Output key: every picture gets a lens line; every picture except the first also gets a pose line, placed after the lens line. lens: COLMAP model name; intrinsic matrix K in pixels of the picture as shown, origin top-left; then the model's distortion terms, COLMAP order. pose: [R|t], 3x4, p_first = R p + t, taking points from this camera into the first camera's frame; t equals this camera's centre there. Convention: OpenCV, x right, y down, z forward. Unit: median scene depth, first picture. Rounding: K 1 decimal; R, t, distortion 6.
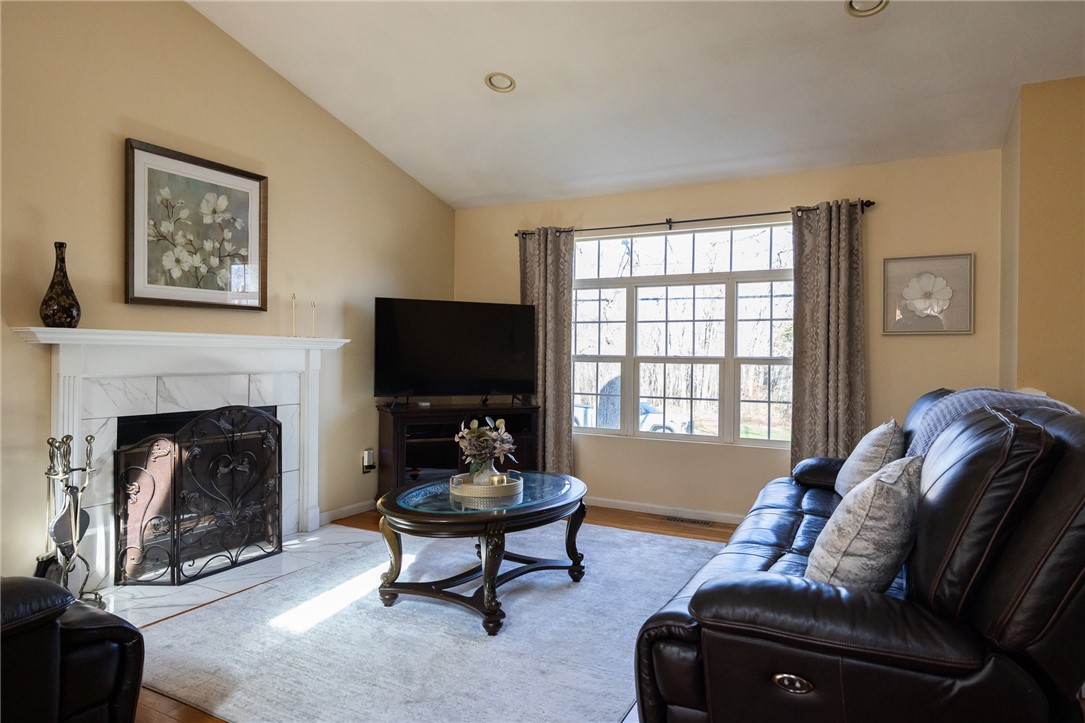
lens RADIAL K [[650.4, 0, 543.1], [0, 650.4, 356.4], [0, 0, 1]] dist [-0.001974, -0.002374]
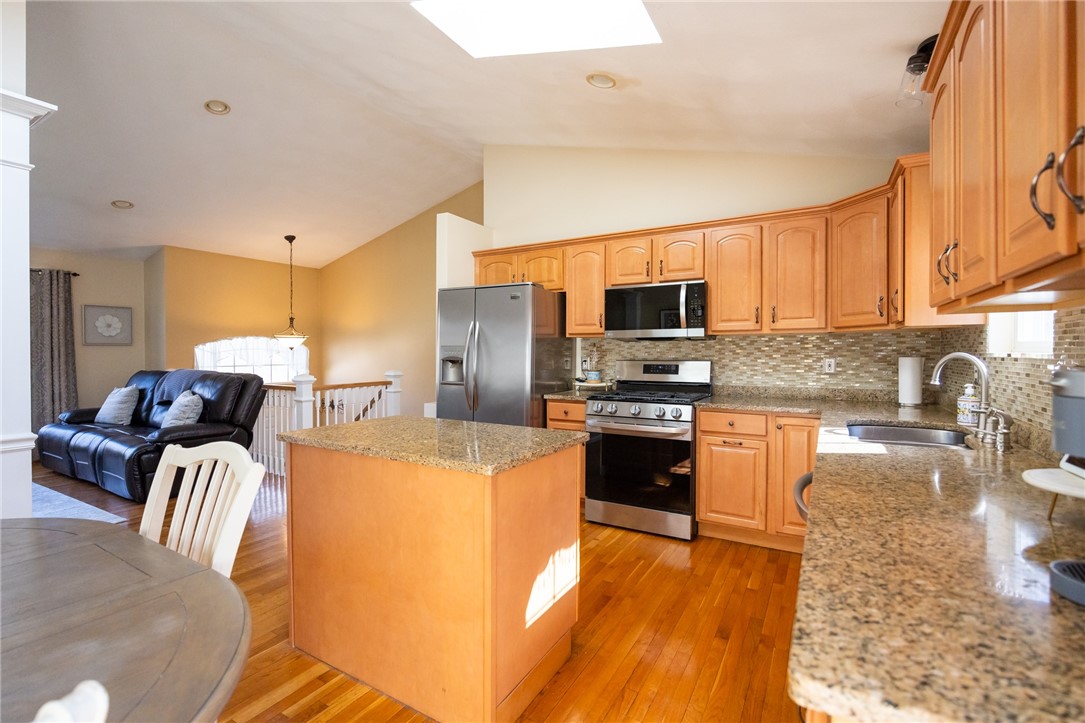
lens RADIAL K [[476.0, 0, 544.6], [0, 476.0, 358.3], [0, 0, 1]] dist [-0.014824, -0.000398]
pose [[0.040530, -0.027421, 0.998802, -0.825460], [-0.001379, 0.999621, 0.027499, -0.034777], [-0.999177, -0.002492, 0.040477, -0.417024]]
